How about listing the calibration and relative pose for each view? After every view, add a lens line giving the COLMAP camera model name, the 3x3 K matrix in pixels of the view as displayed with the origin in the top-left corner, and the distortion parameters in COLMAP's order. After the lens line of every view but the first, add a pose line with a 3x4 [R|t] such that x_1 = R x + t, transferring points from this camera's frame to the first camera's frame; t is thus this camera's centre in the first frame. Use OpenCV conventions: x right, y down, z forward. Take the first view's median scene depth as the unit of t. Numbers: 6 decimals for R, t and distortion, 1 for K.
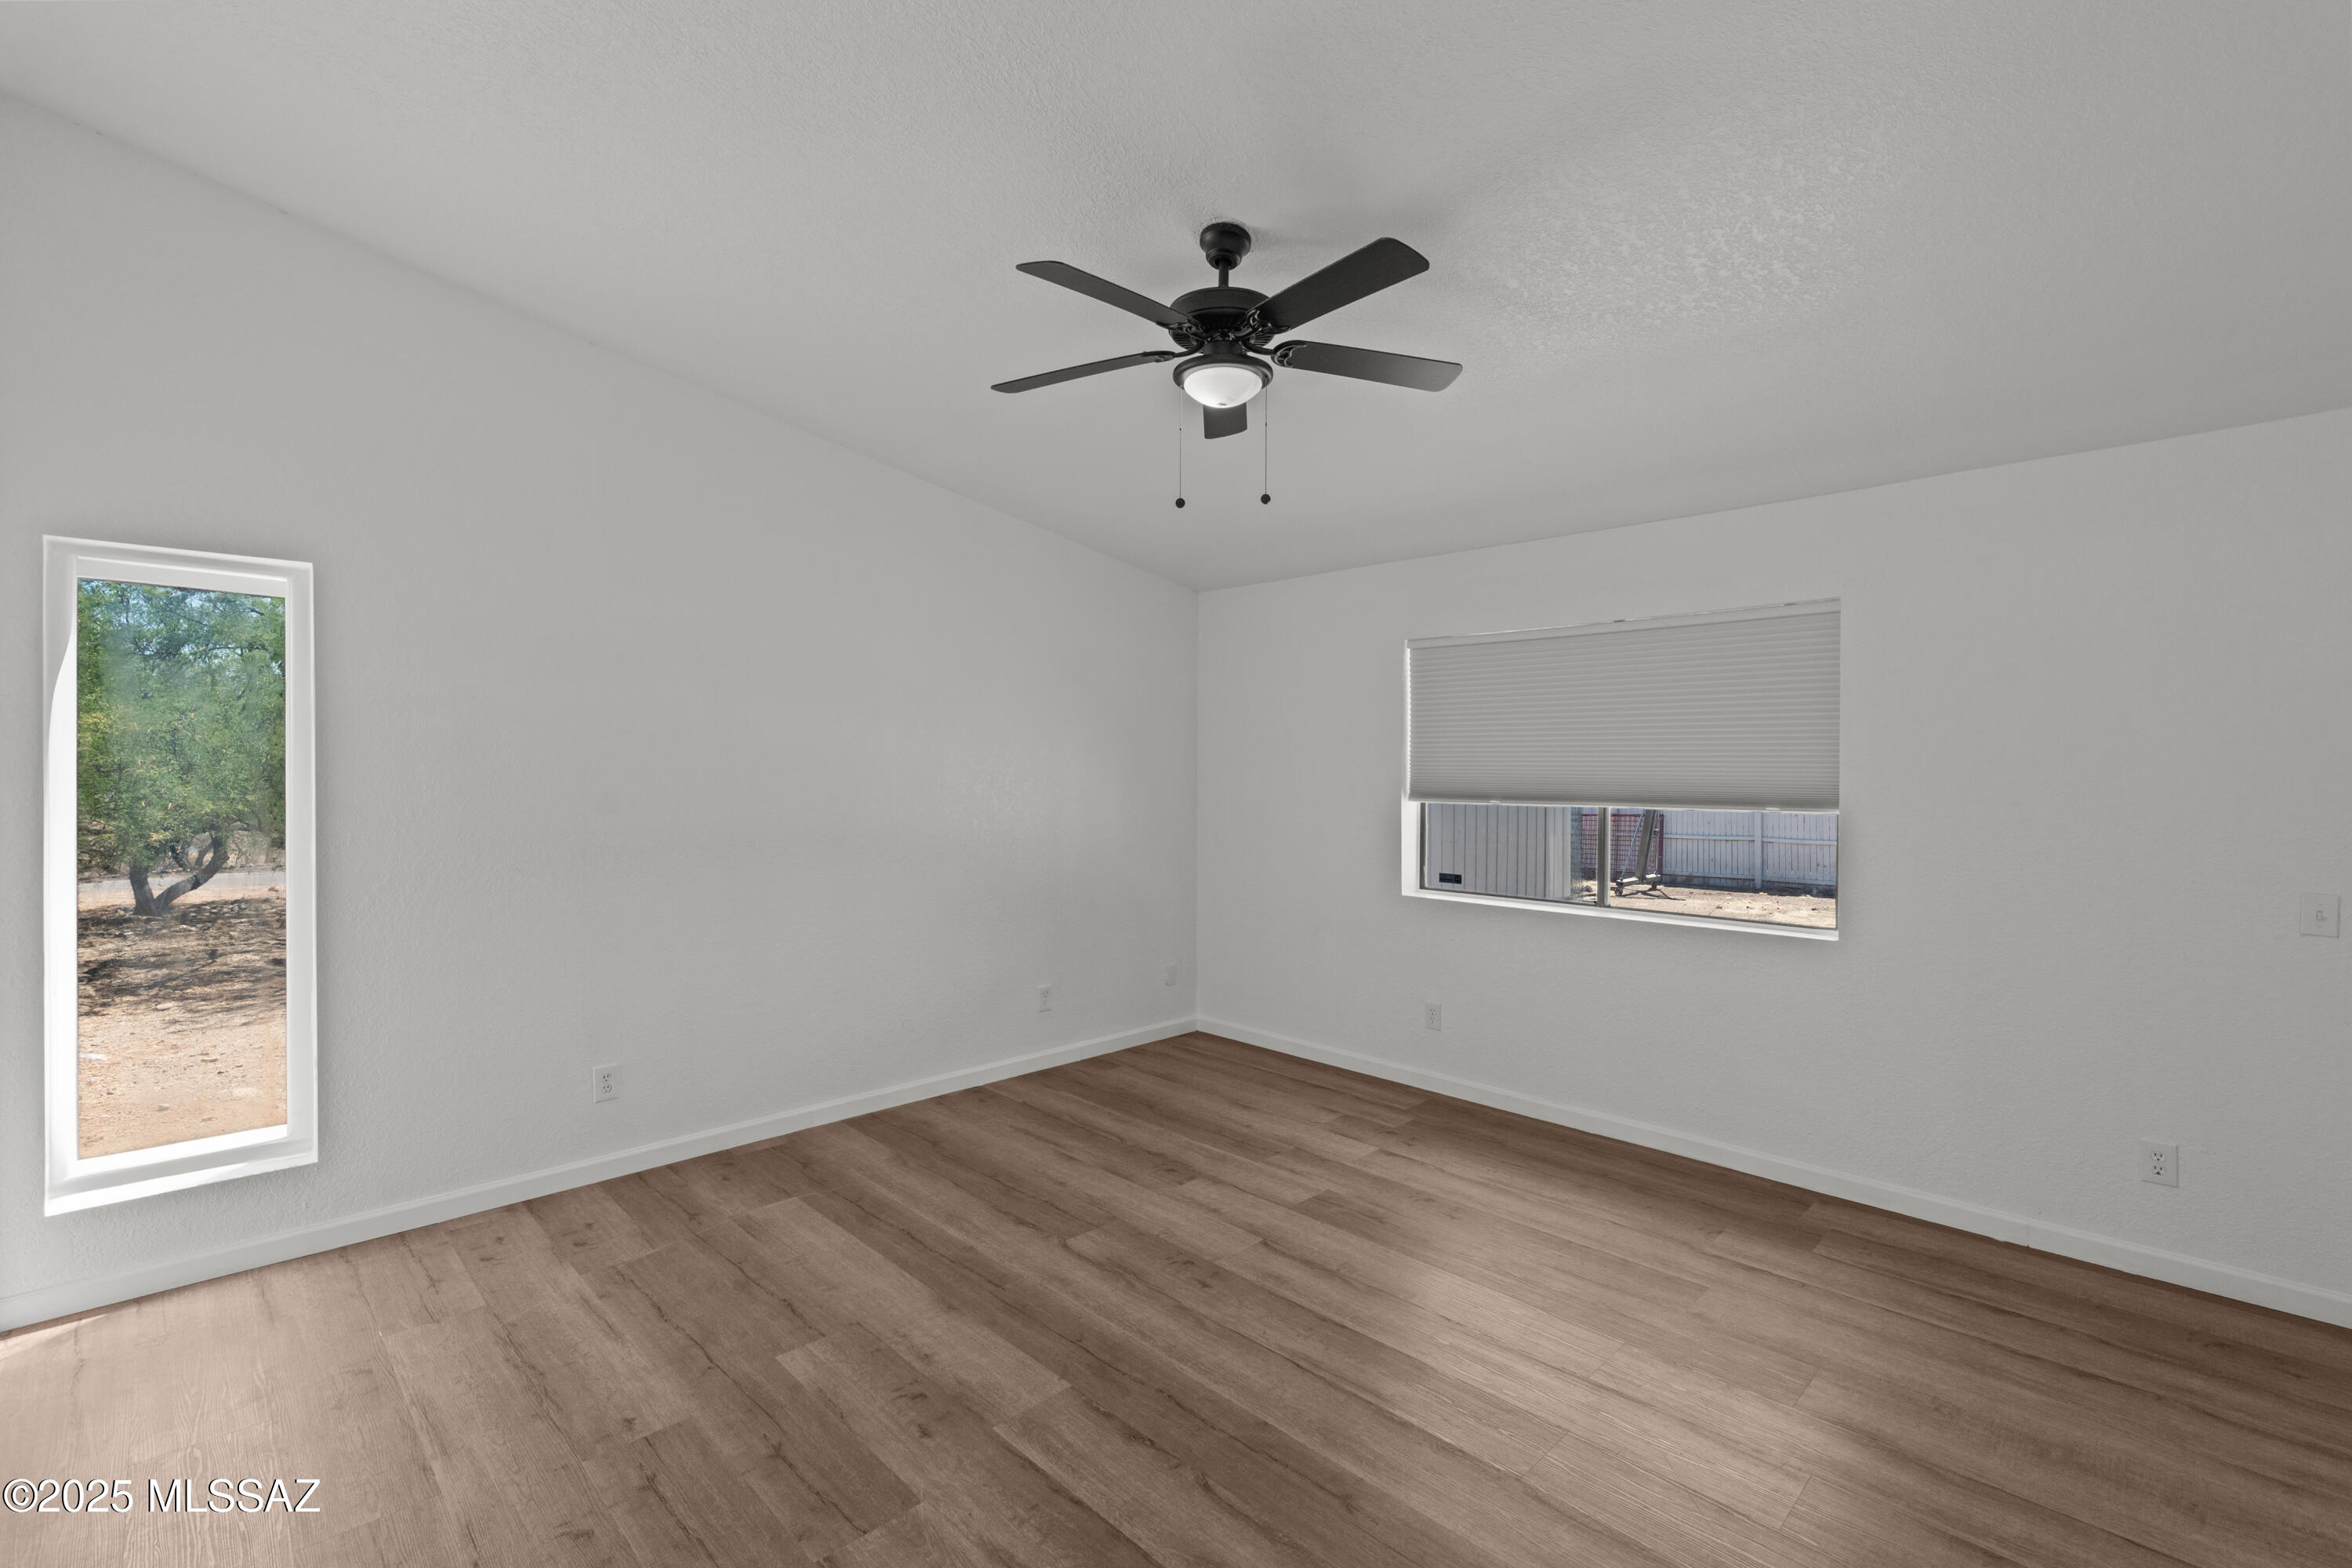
lens RADIAL K [[1031.7, 0, 1176.0], [0, 1031.7, 784.0], [0, 0, 1]] dist [0.001175, 0.000083]
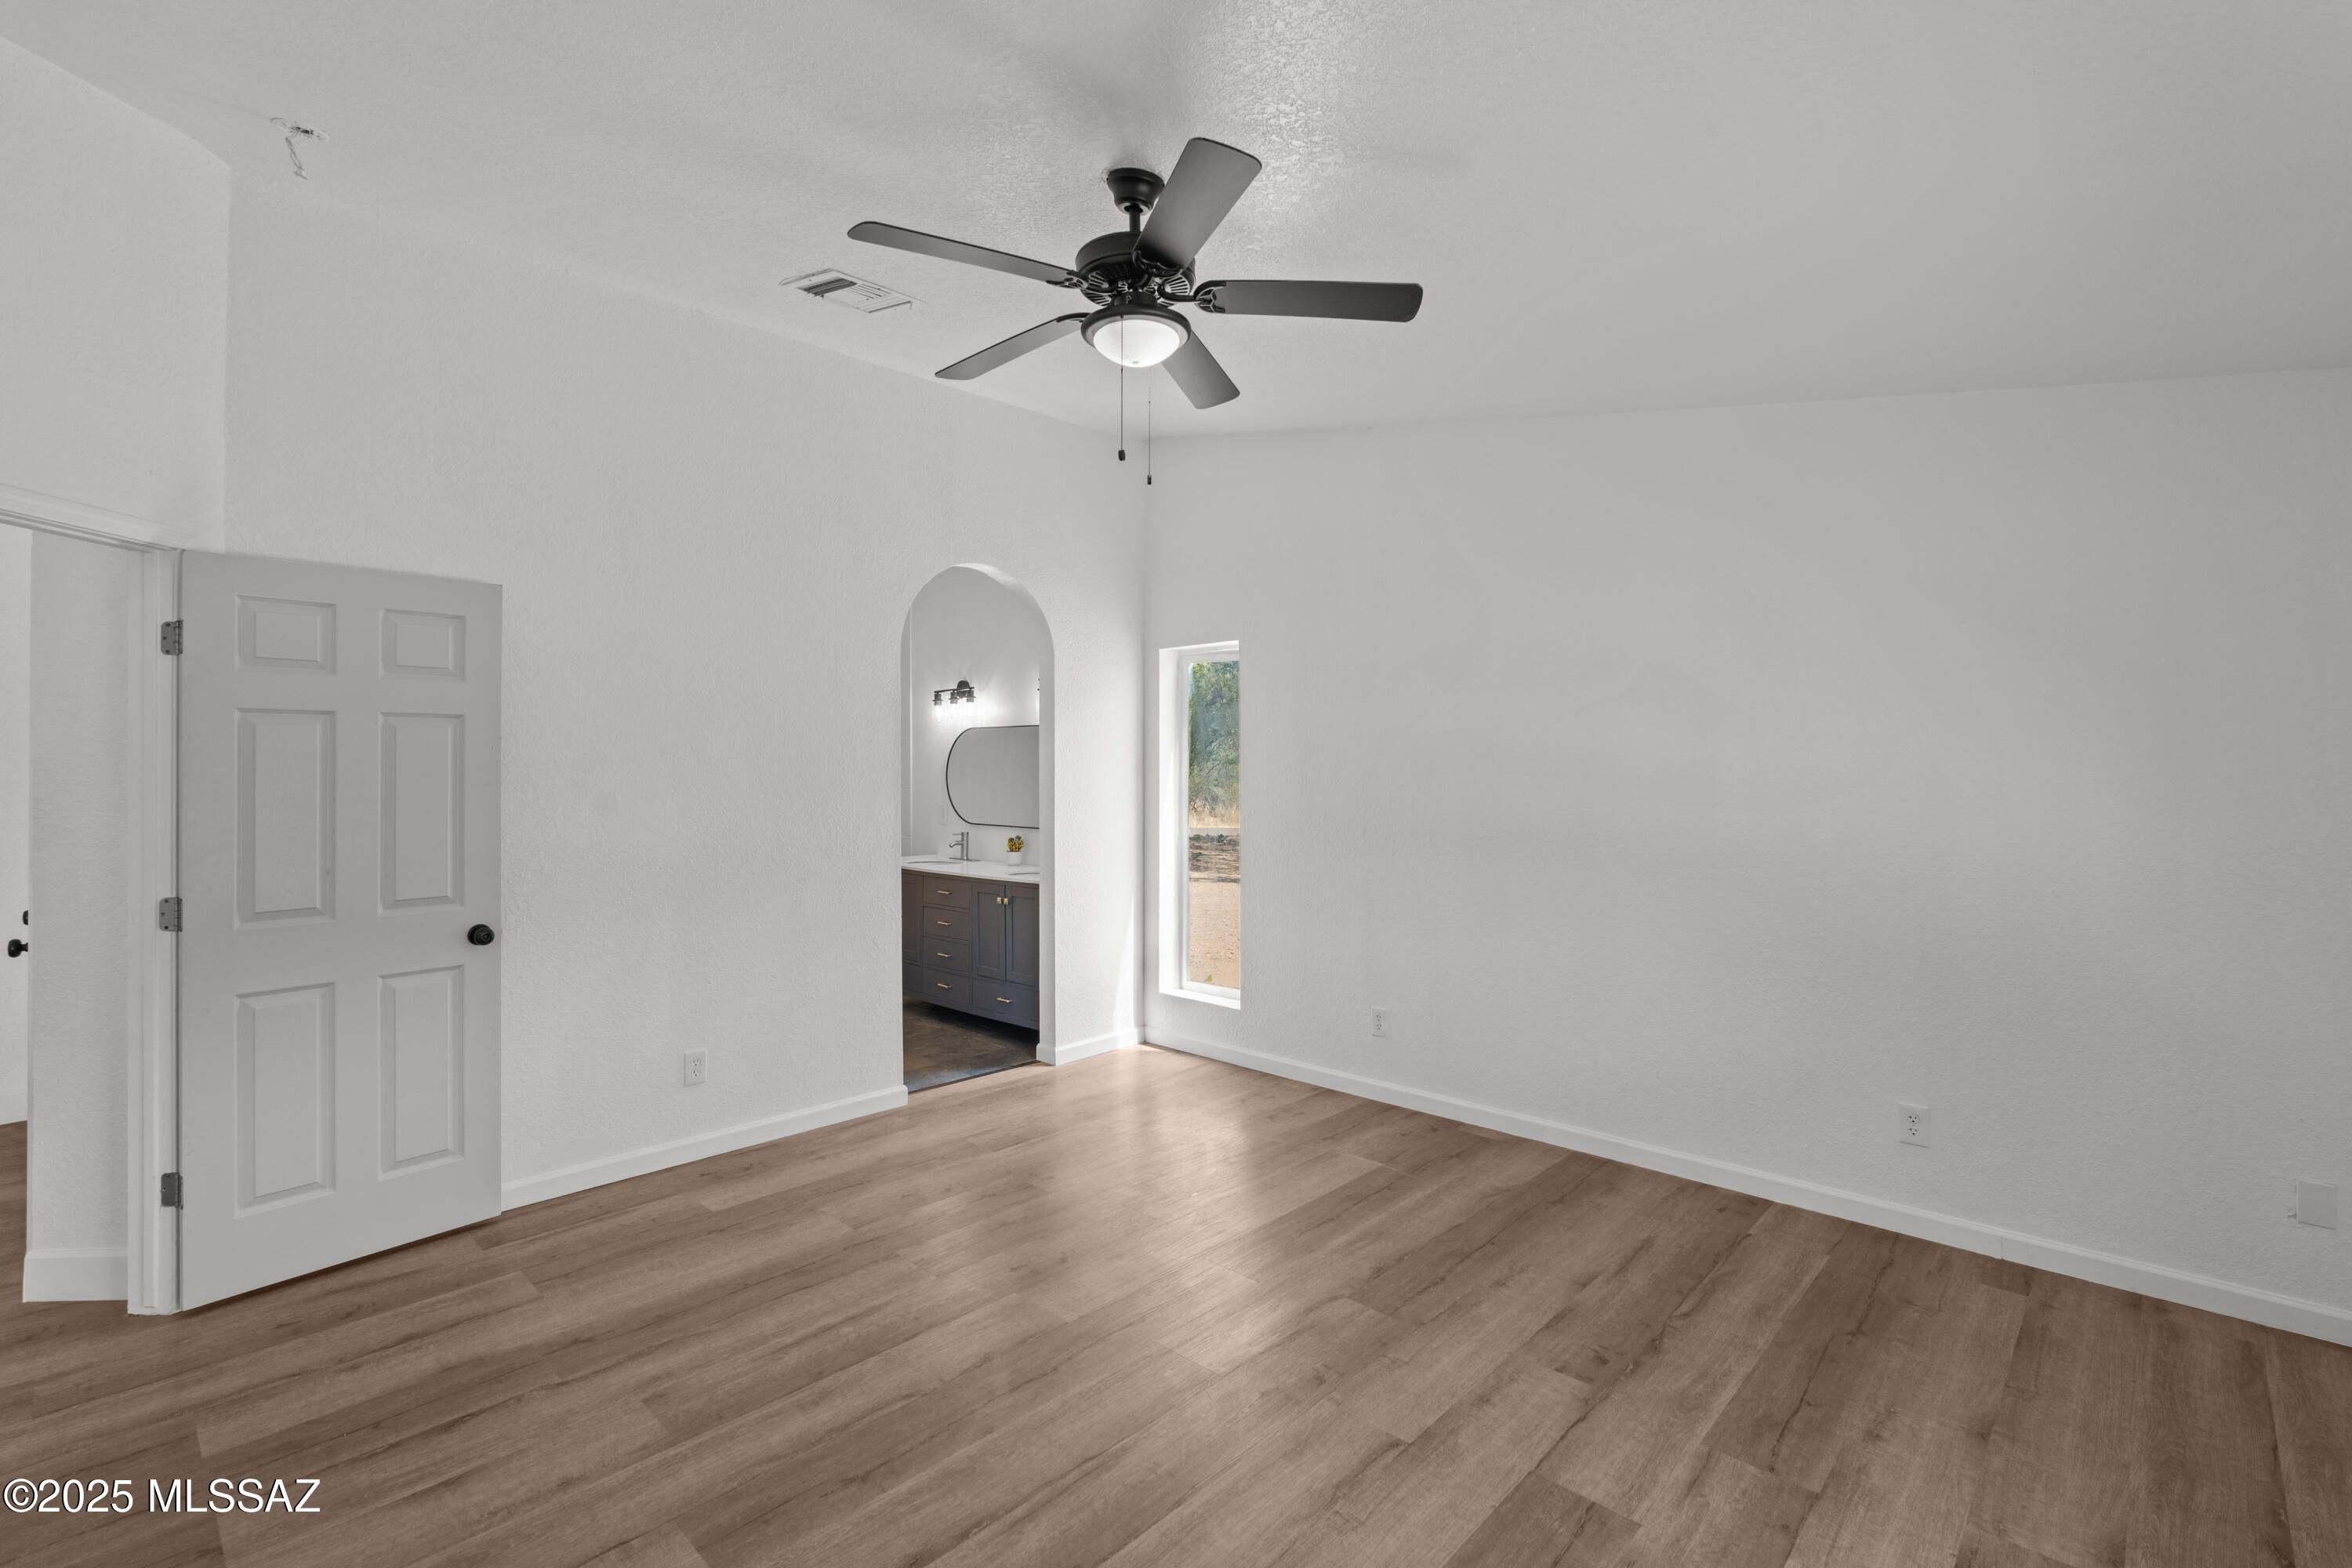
lens RADIAL K [[1046.3, 0, 1176.0], [0, 1046.3, 784.0], [0, 0, 1]] dist [0.000585, -0.000078]
pose [[0.039407, 0.014159, -0.999123, 0.637082], [-0.014874, 0.999797, 0.013582, -0.004270], [0.999113, 0.014326, 0.039610, 0.671169]]
